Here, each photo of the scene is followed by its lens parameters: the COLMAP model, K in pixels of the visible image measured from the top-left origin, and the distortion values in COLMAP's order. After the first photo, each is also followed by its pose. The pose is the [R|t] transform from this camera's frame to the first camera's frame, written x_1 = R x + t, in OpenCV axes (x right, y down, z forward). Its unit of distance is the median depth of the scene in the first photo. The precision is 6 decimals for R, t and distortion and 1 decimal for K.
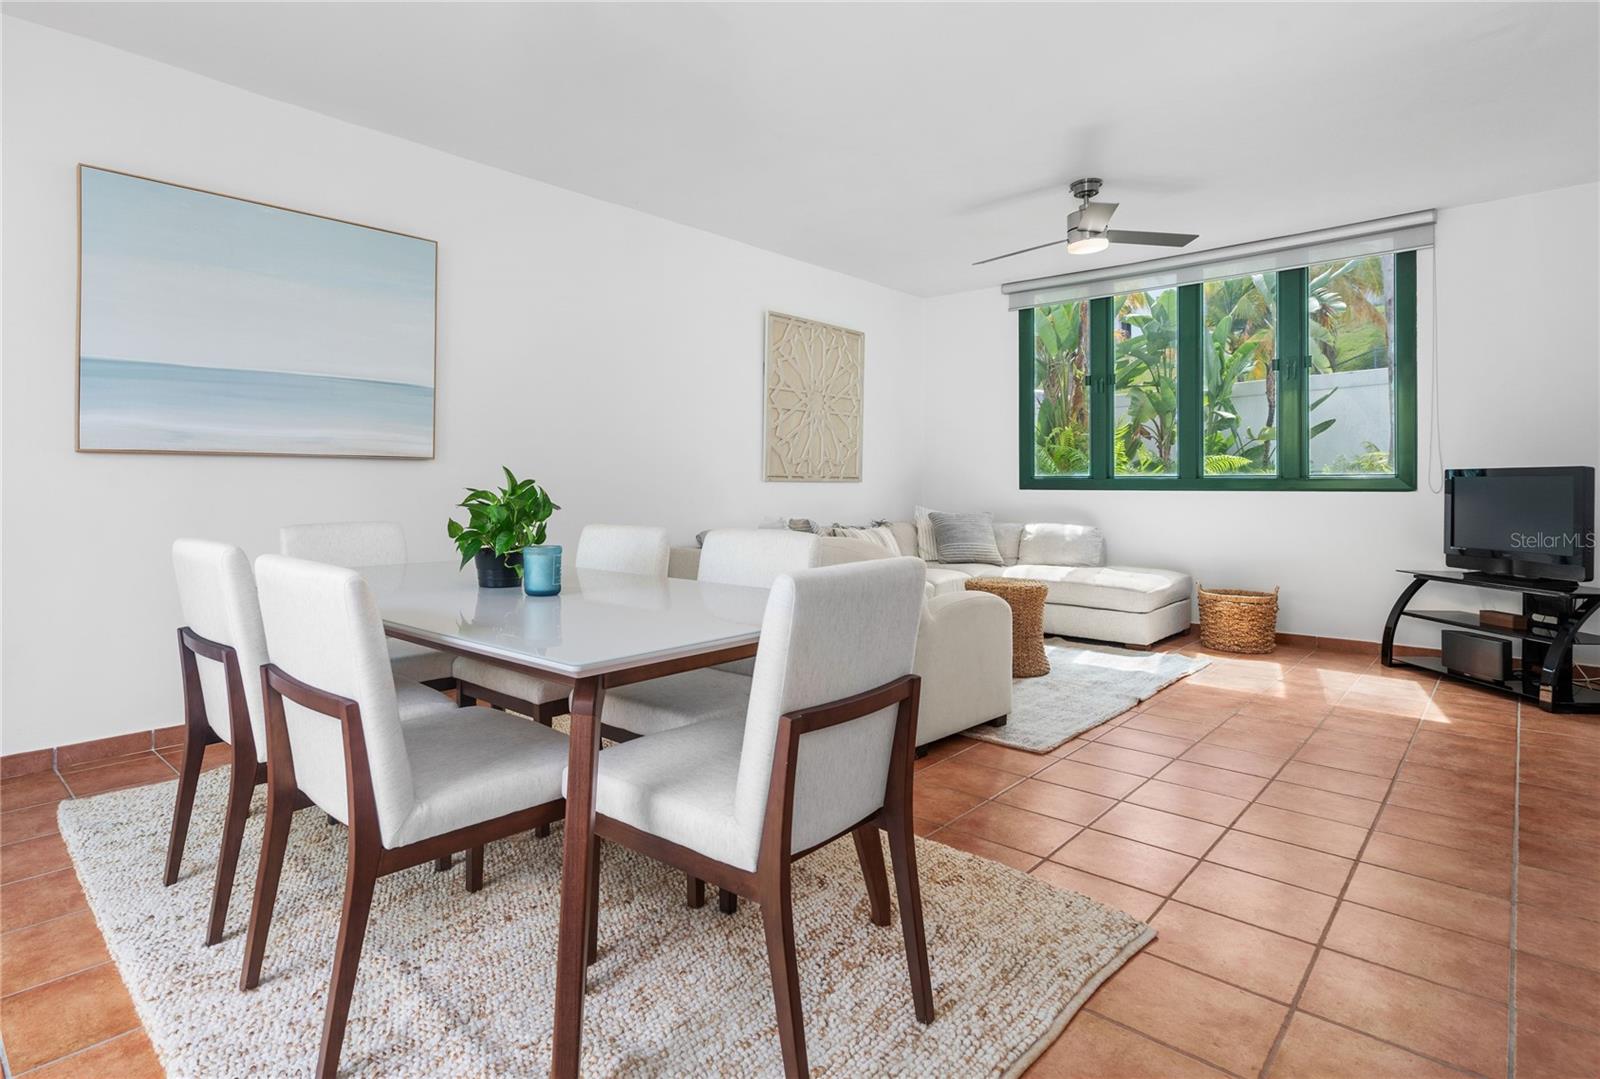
lens RADIAL K [[816.4, 0, 686.0], [0, 816.4, 476.6], [0, 0, 1]] dist [-0.005446, 0.000705]
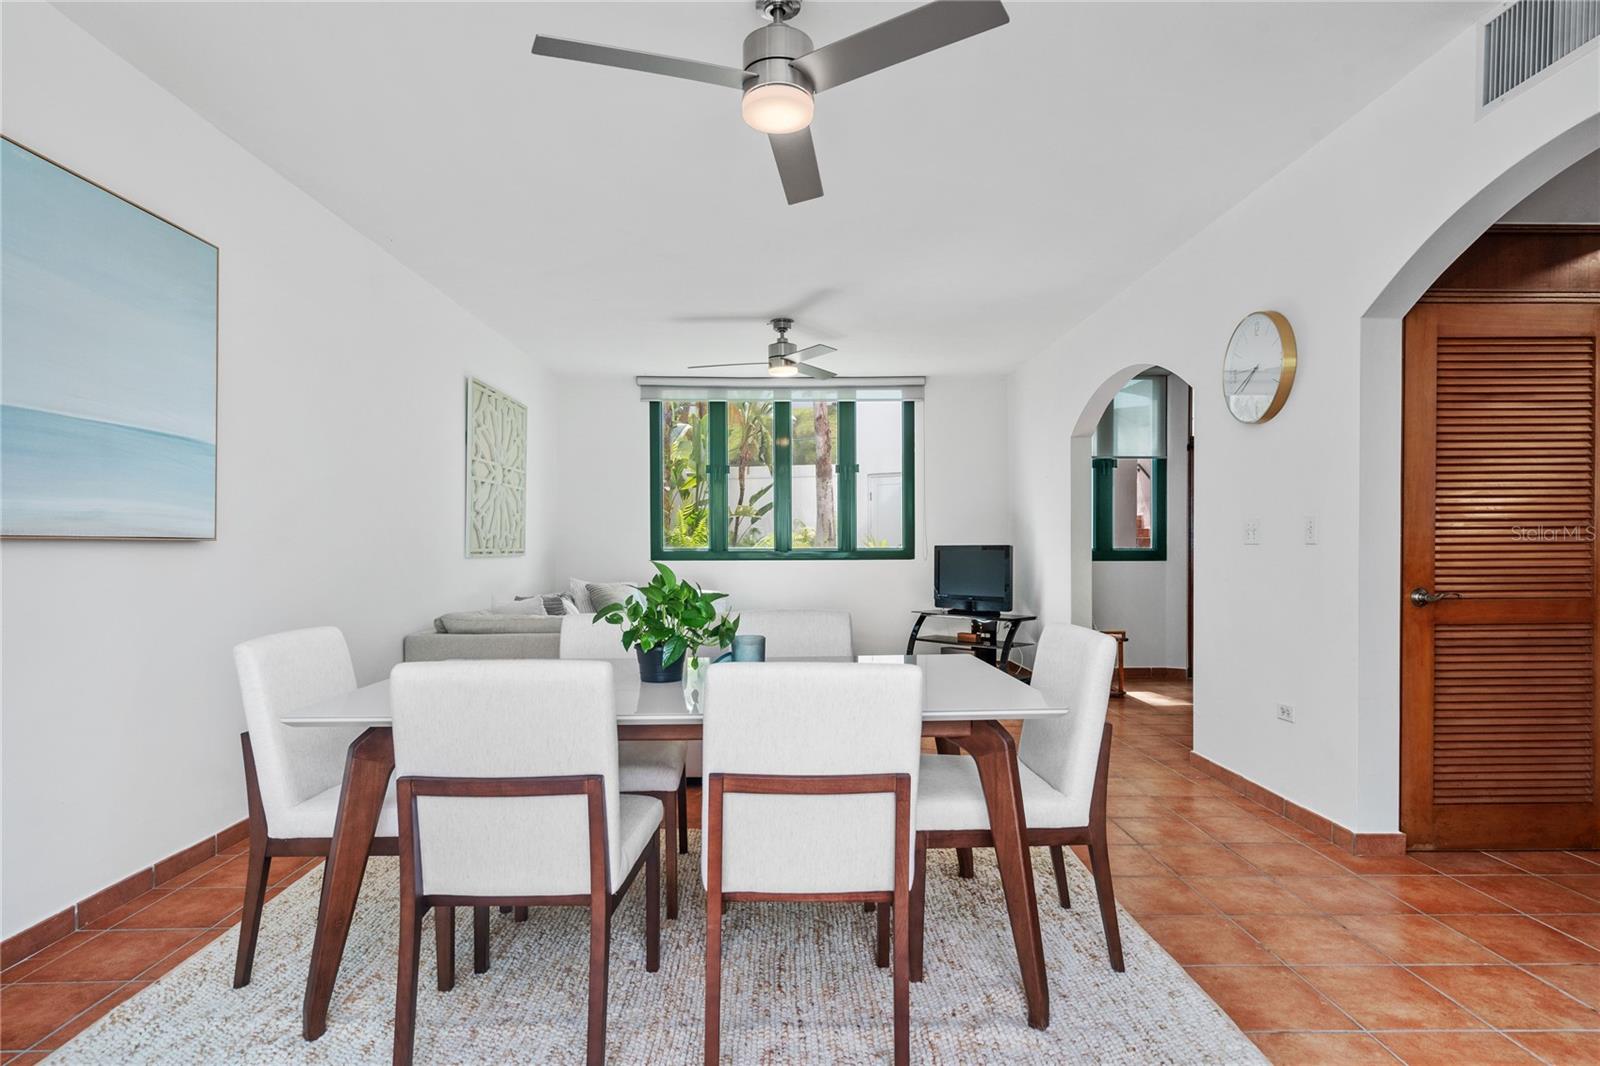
lens RADIAL K [[814.3, 0, 796.2], [0, 814.3, 568.2], [0, 0, 1]] dist [-0.003505, 0.004648]
pose [[0.697076, -0.024378, 0.716582, -0.382832], [-0.001235, 0.999380, 0.035199, -0.020037], [-0.716996, -0.025421, 0.696614, 0.087551]]
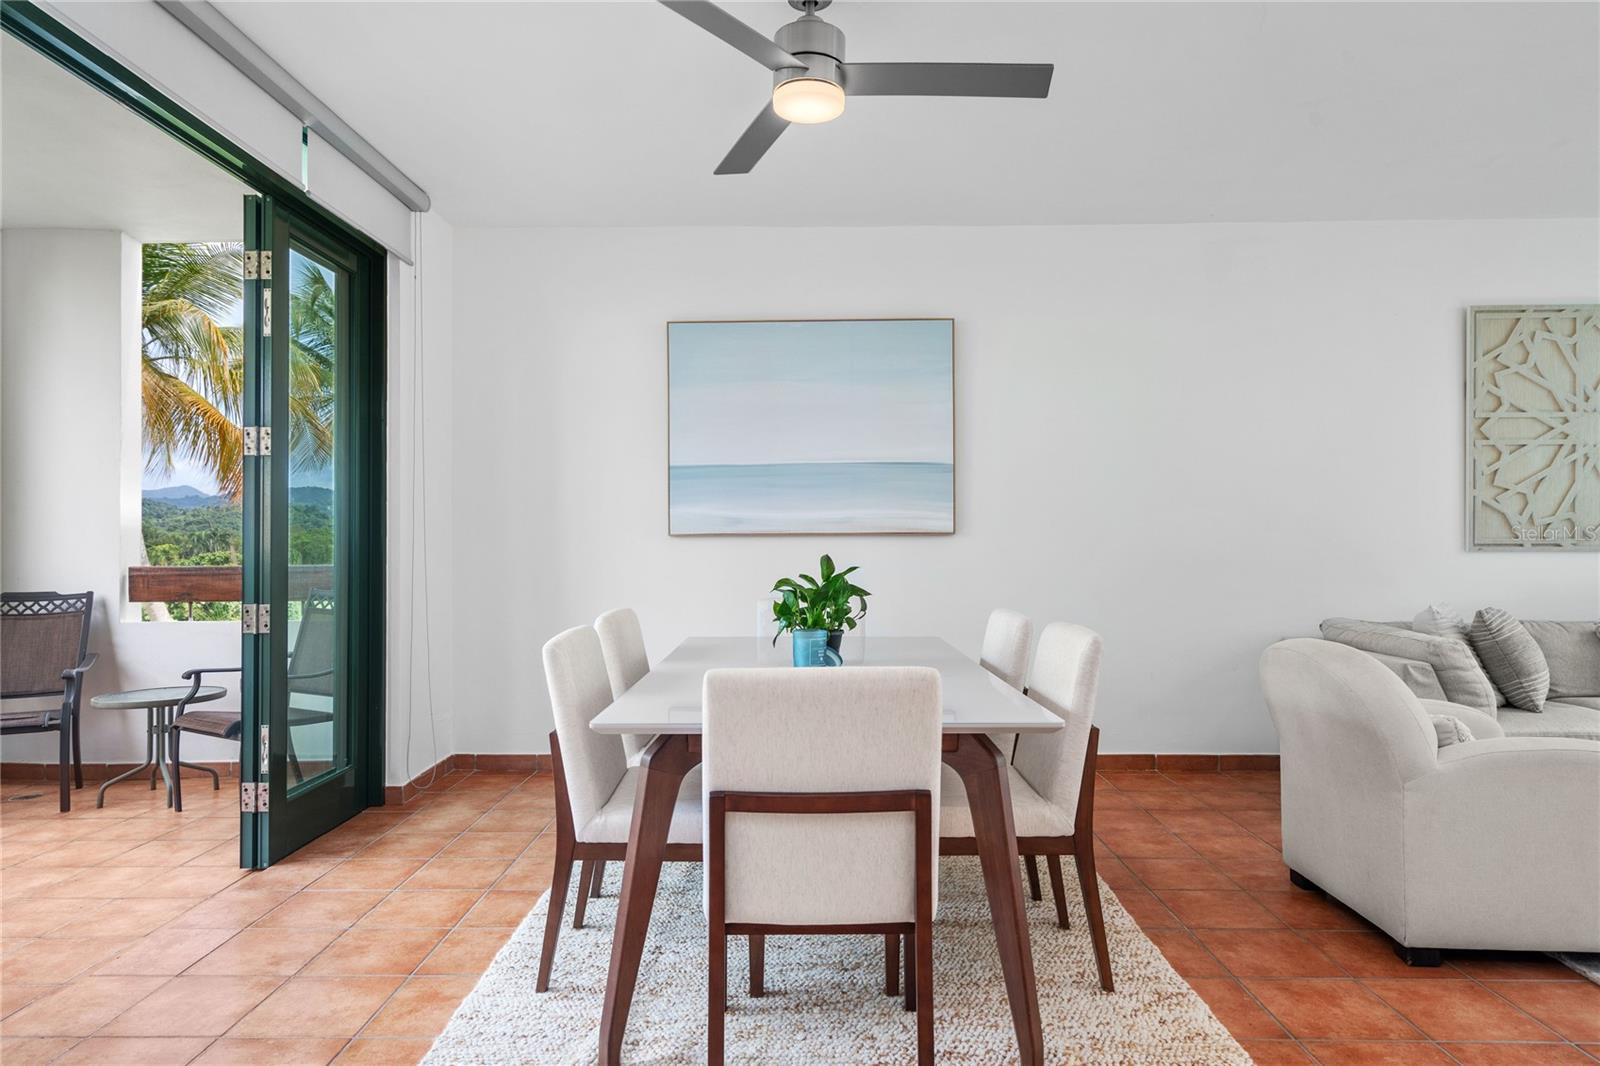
lens RADIAL K [[947.1, 0, 816.4], [0, 947.1, 527.5], [0, 0, 1]] dist [0.004812, 0.007822]
pose [[0.711713, -0.012710, -0.702356, 0.326449], [0.012138, 0.999910, -0.005794, -0.020863], [0.702366, -0.004401, 0.711802, 0.038900]]
